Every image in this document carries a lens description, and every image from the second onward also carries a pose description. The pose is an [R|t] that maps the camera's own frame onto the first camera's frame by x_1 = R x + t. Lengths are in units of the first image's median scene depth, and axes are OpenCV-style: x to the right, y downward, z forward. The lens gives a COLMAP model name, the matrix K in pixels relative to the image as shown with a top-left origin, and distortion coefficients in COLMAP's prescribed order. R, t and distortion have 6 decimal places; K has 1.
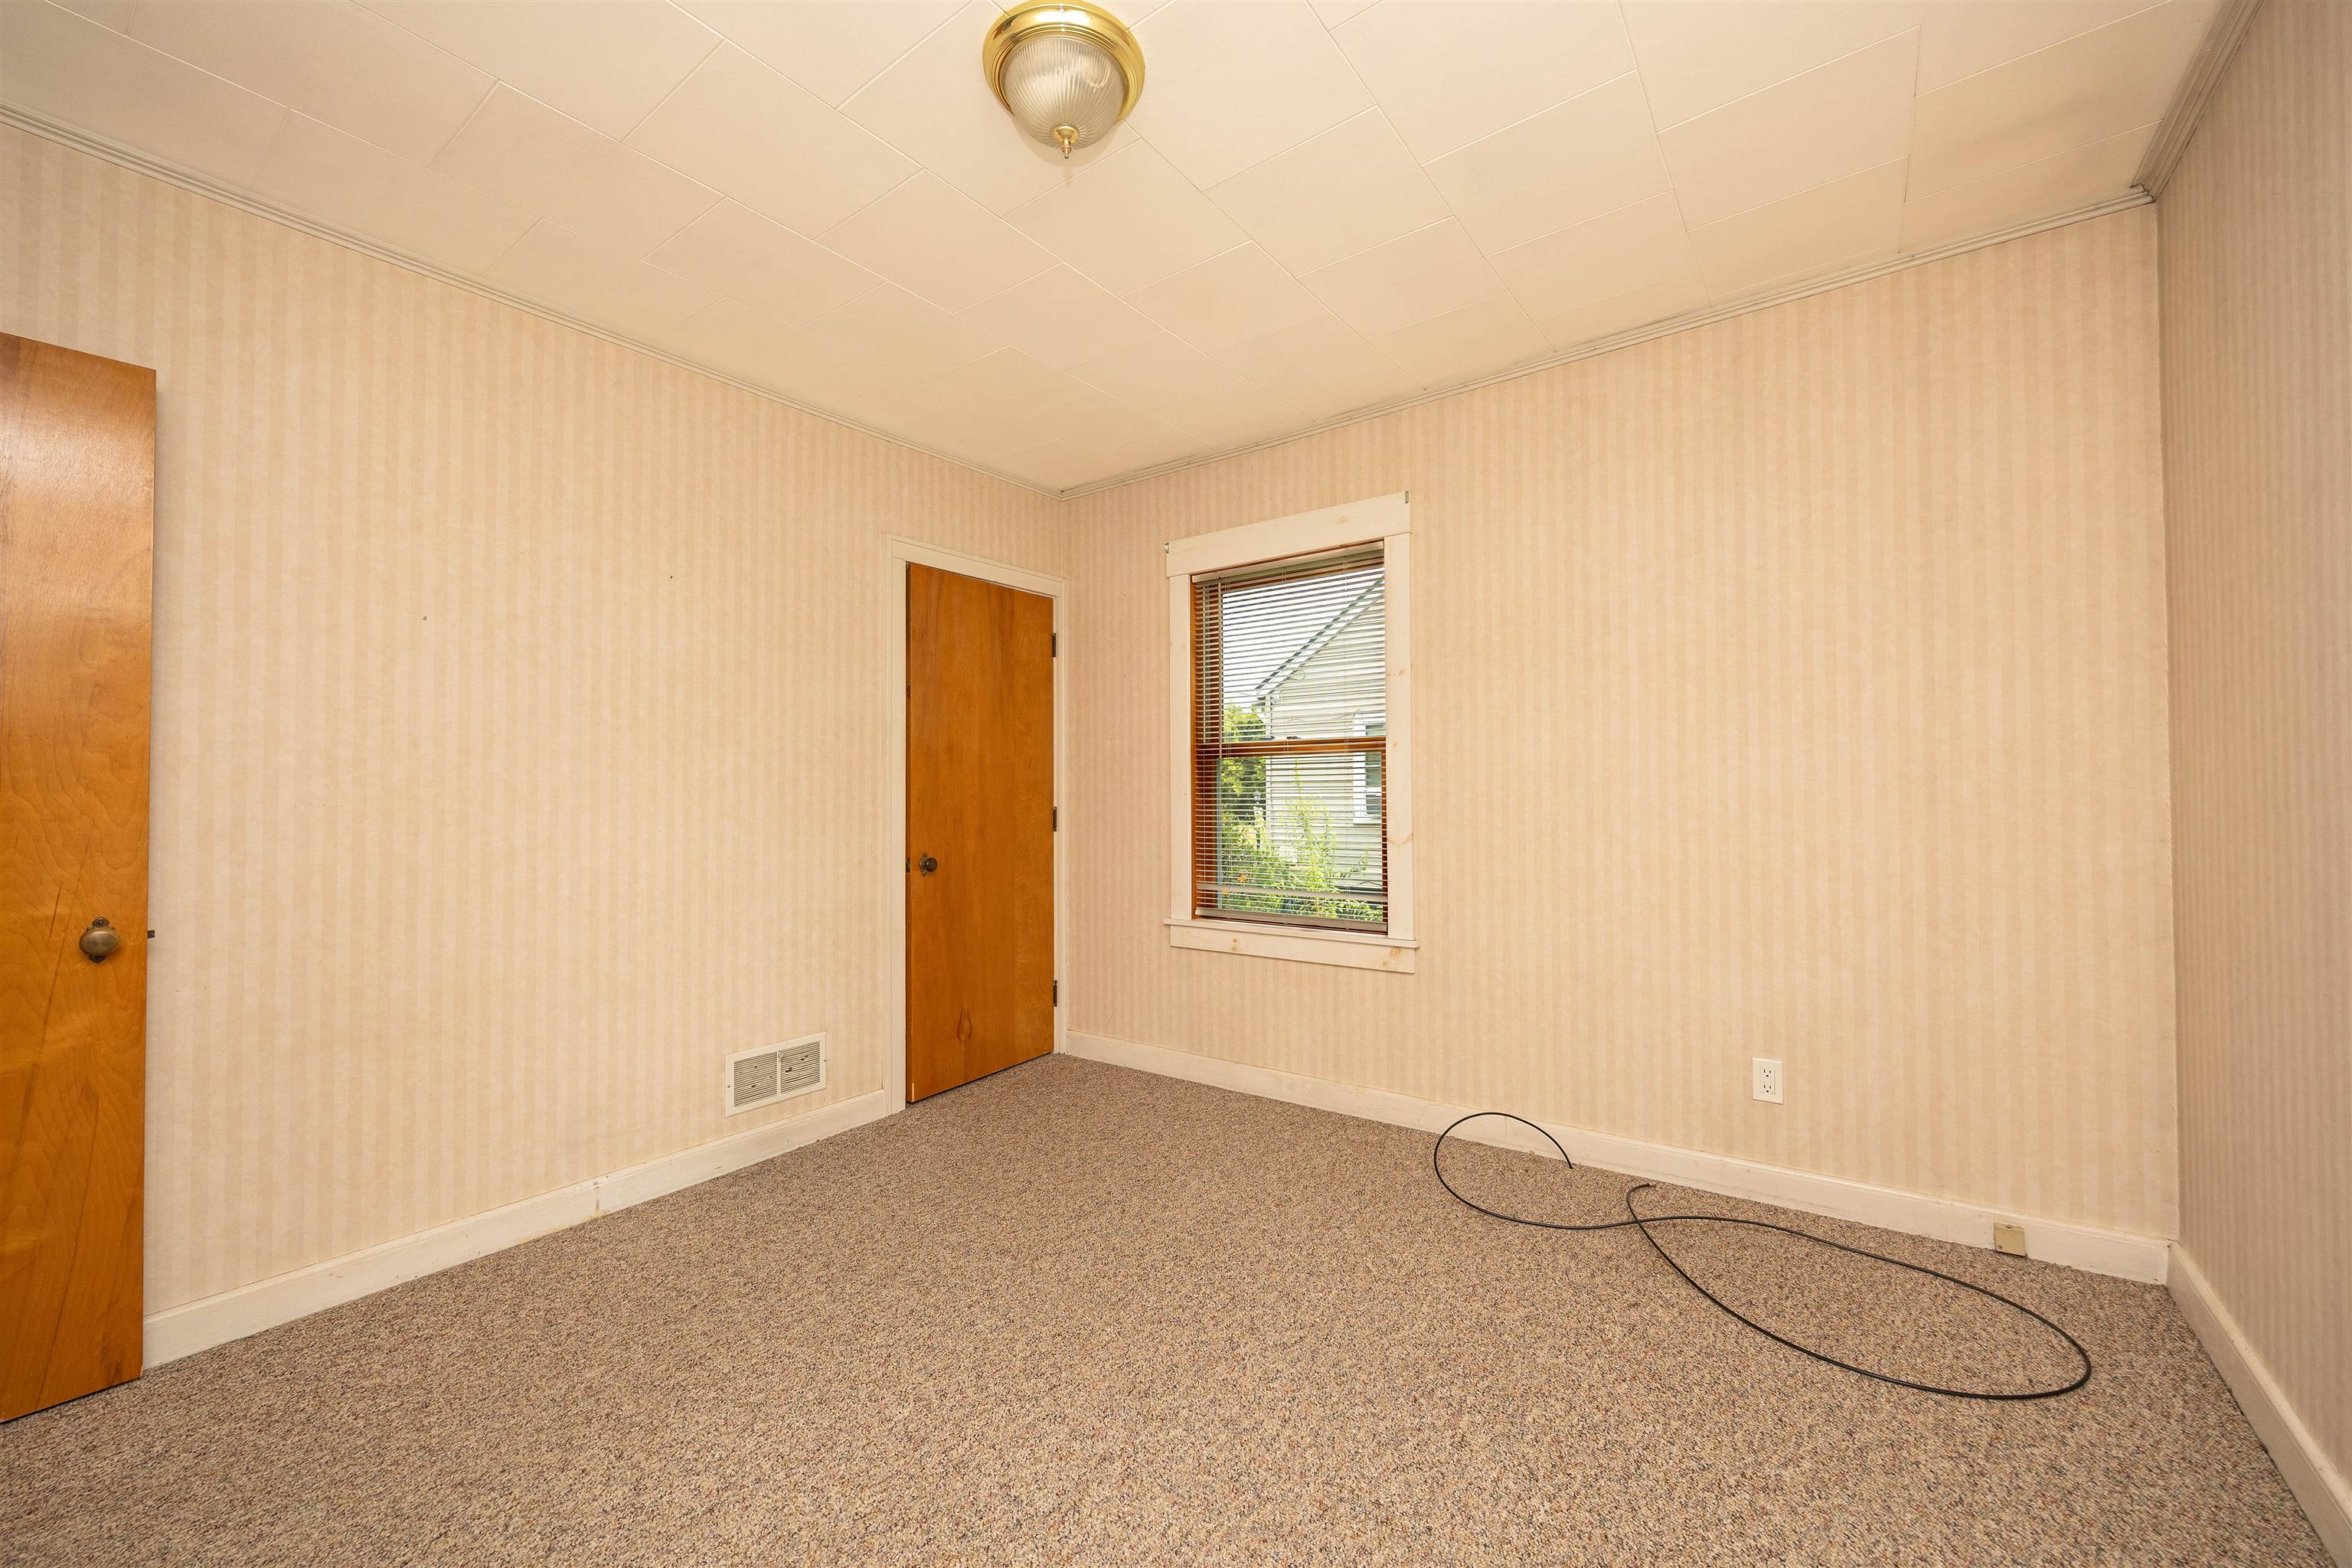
lens RADIAL K [[898.7, 0, 1163.1], [0, 898.7, 785.6], [0, 0, 1]] dist [-0.003934, 0.000592]
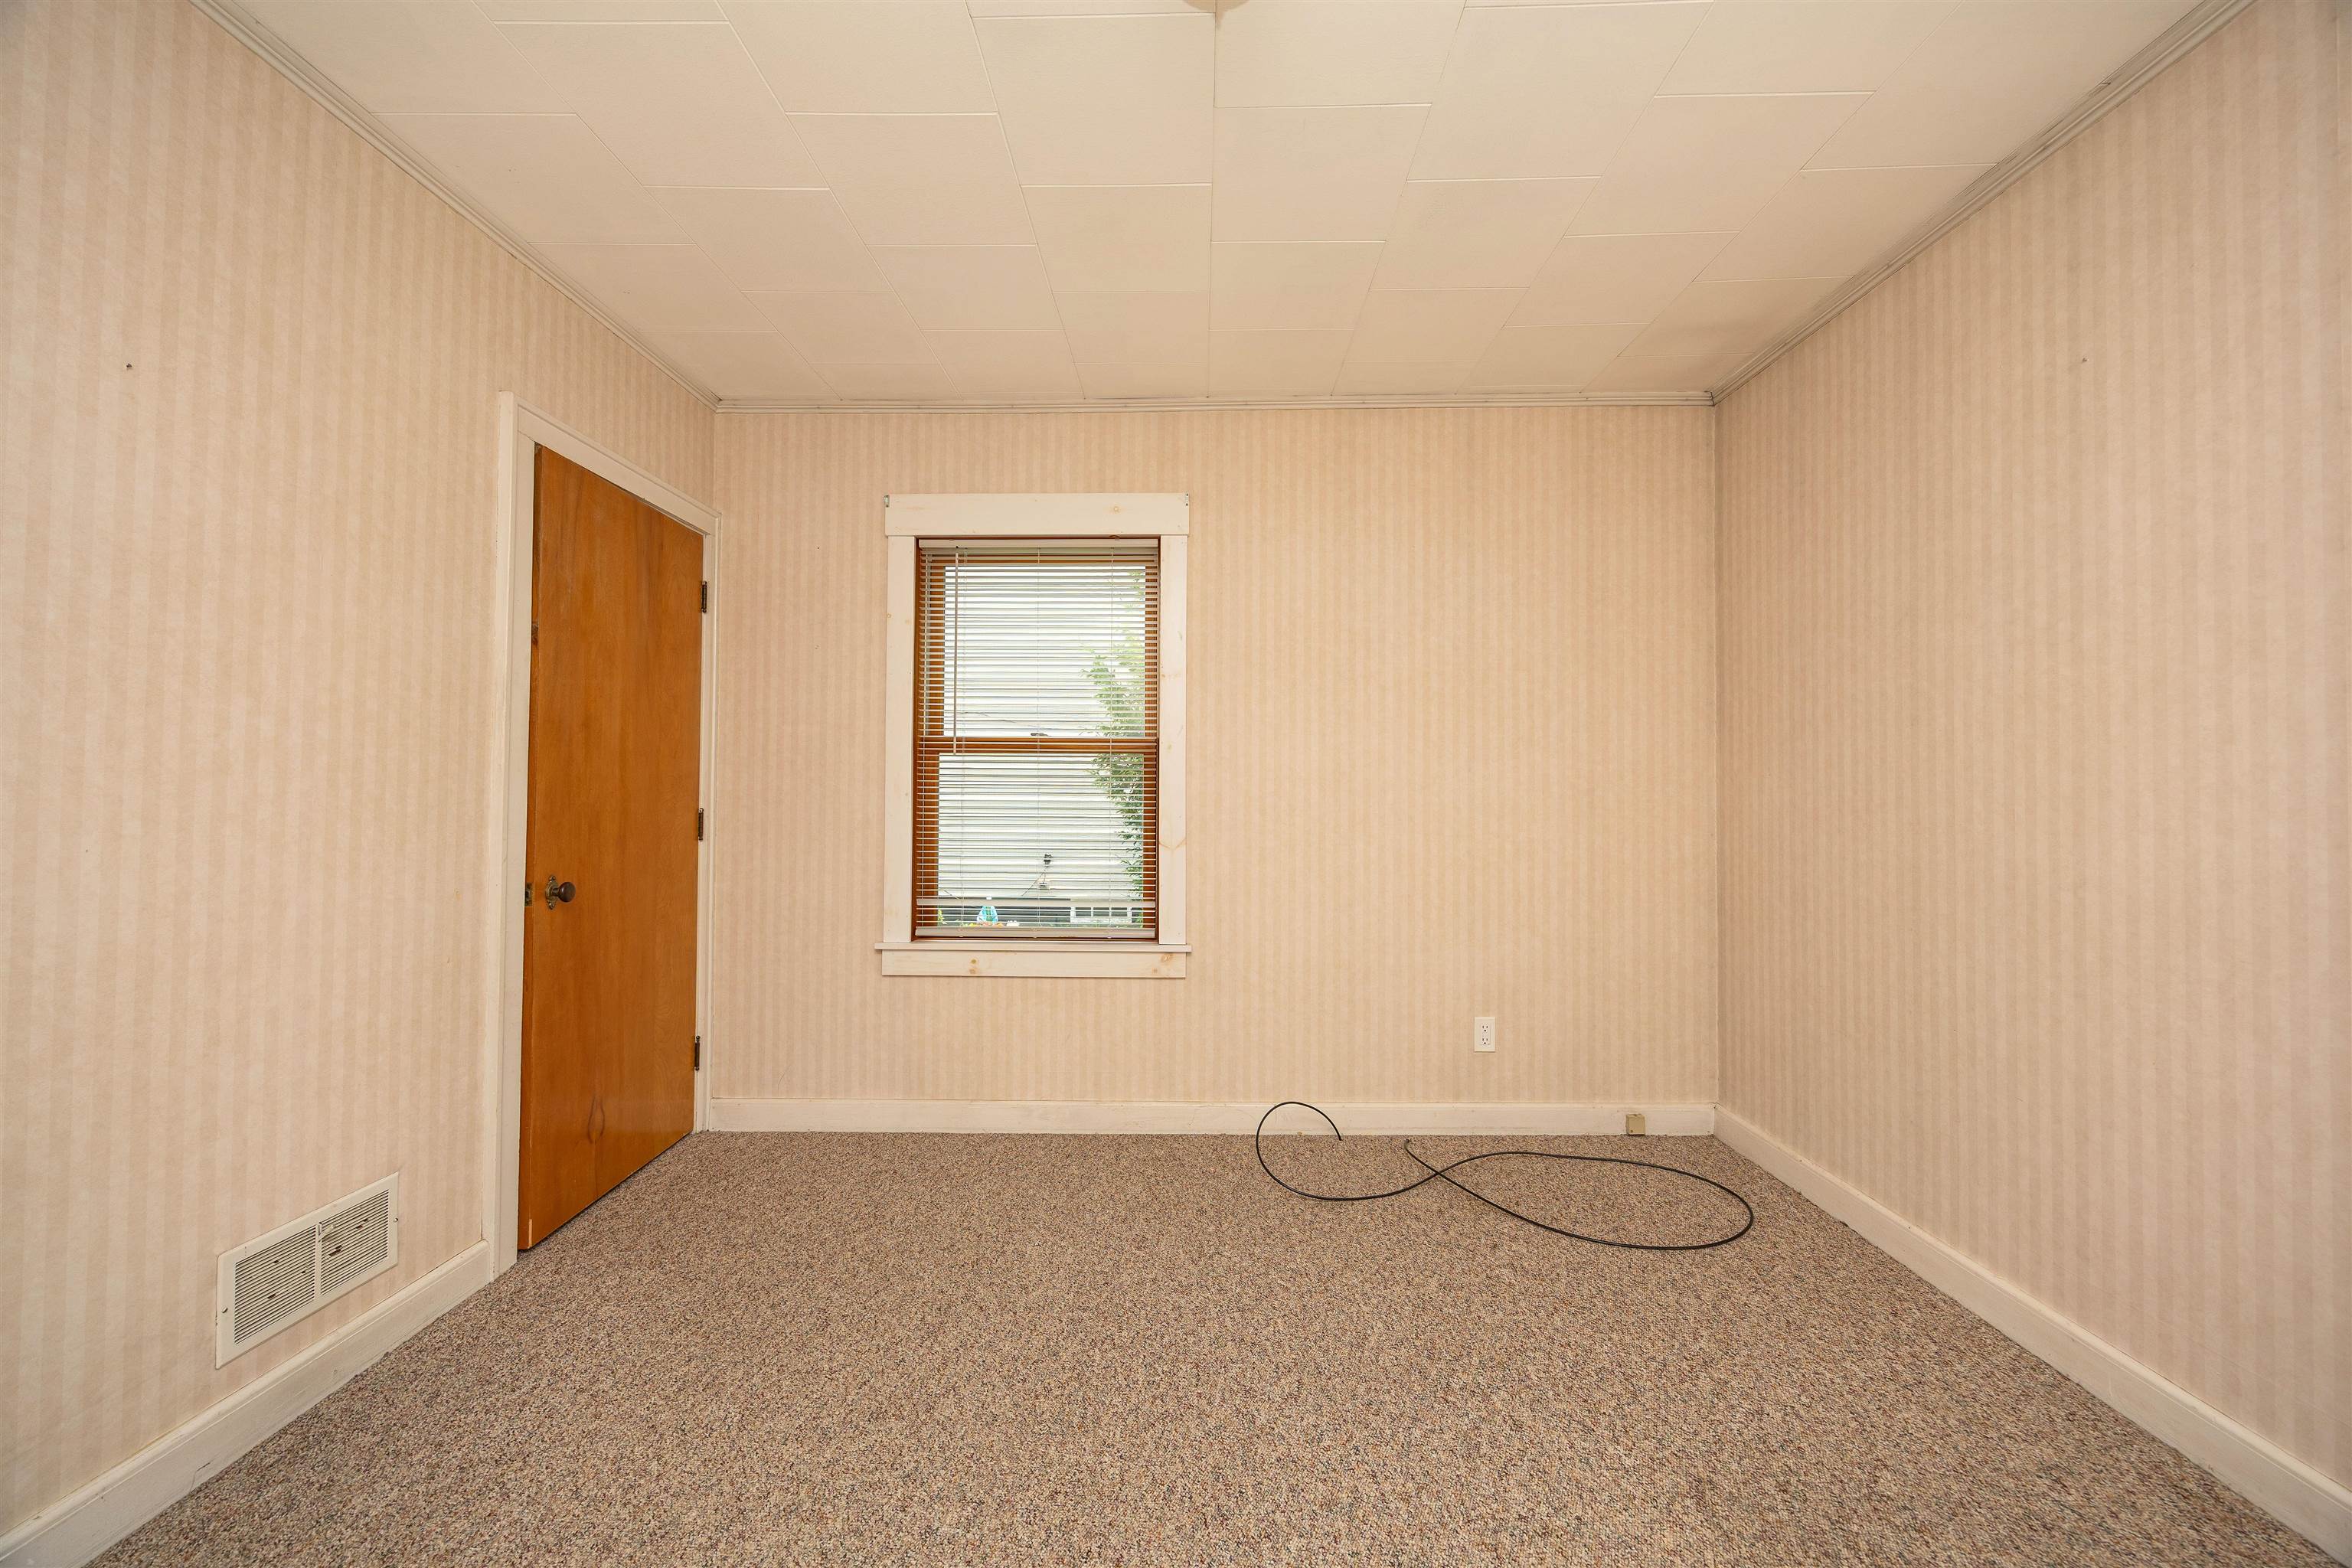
lens RADIAL K [[898.7, 0, 1168.9], [0, 898.7, 781.8], [0, 0, 1]] dist [-0.003934, 0.000592]
pose [[0.815214, 0.021946, 0.578743, -0.387675], [-0.017109, 0.999758, -0.013811, 0.008000], [-0.578906, 0.001357, 0.815393, 0.245279]]
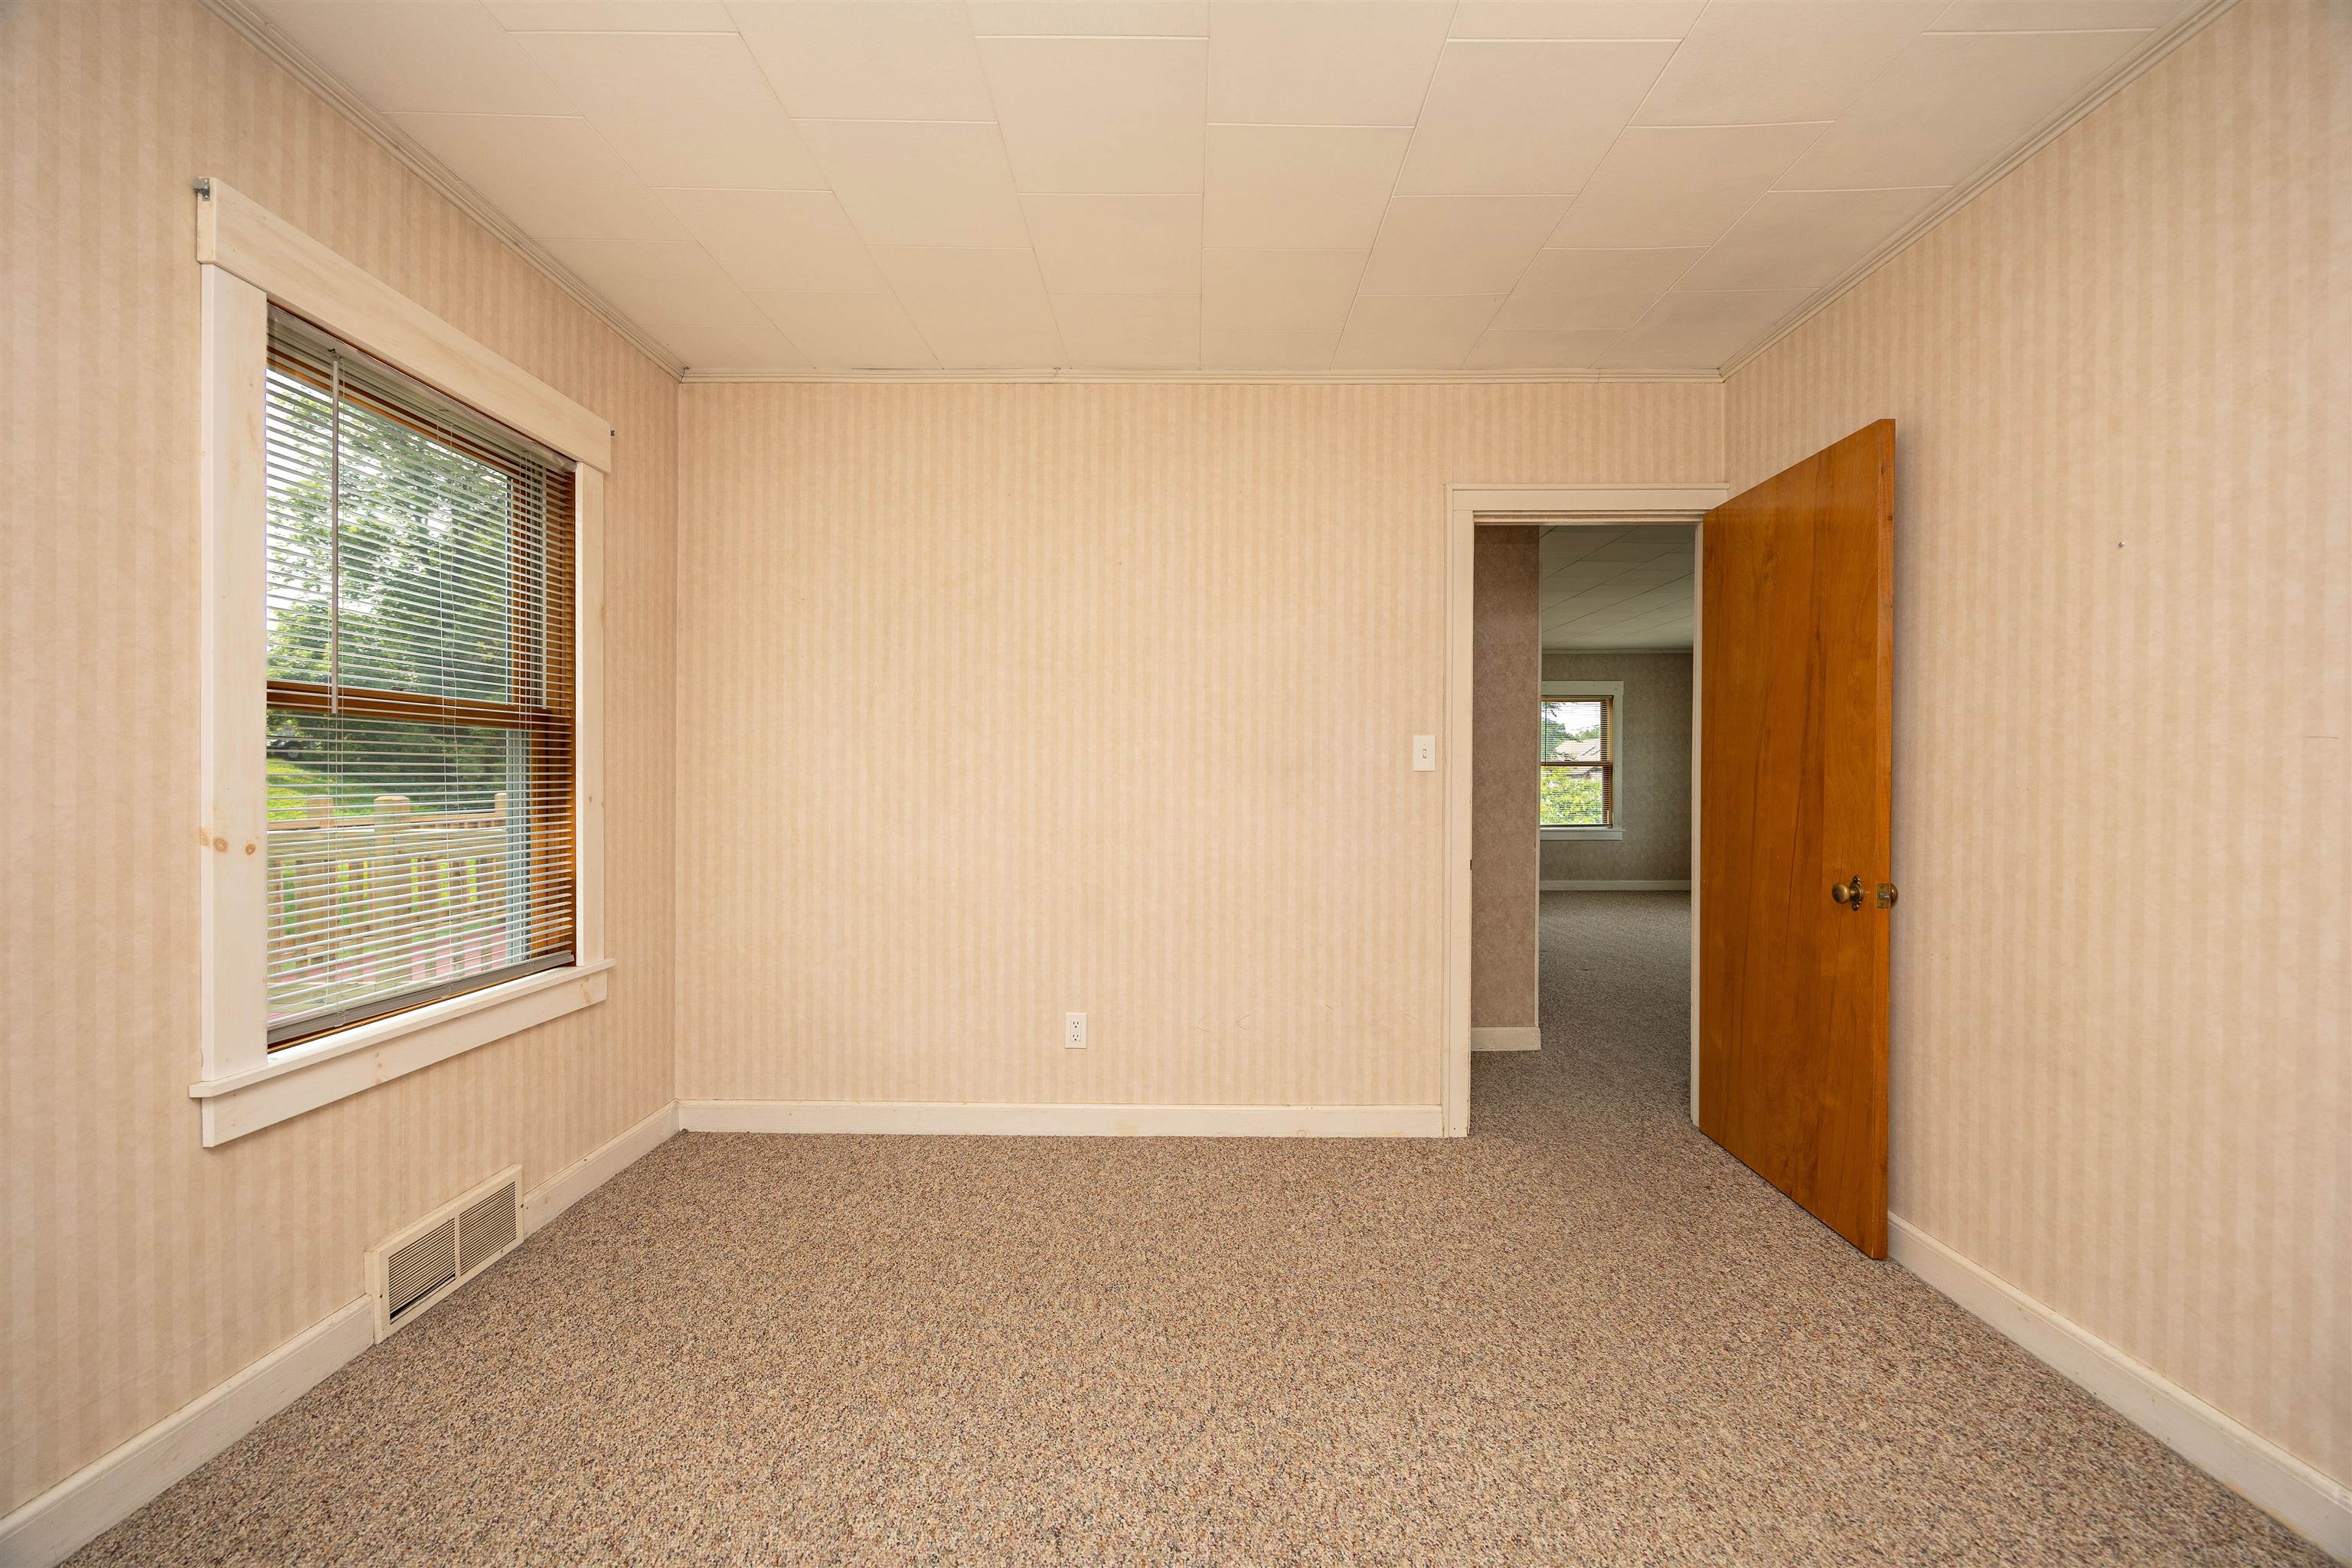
lens RADIAL K [[898.7, 0, 1186.4], [0, 898.7, 777.2], [0, 0, 1]] dist [-0.003934, 0.000592]
pose [[-0.793611, 0.001915, -0.608422, 0.239979], [0.010137, 0.999898, -0.010075, 0.008068], [0.608341, -0.014163, -0.793549, 1.022839]]
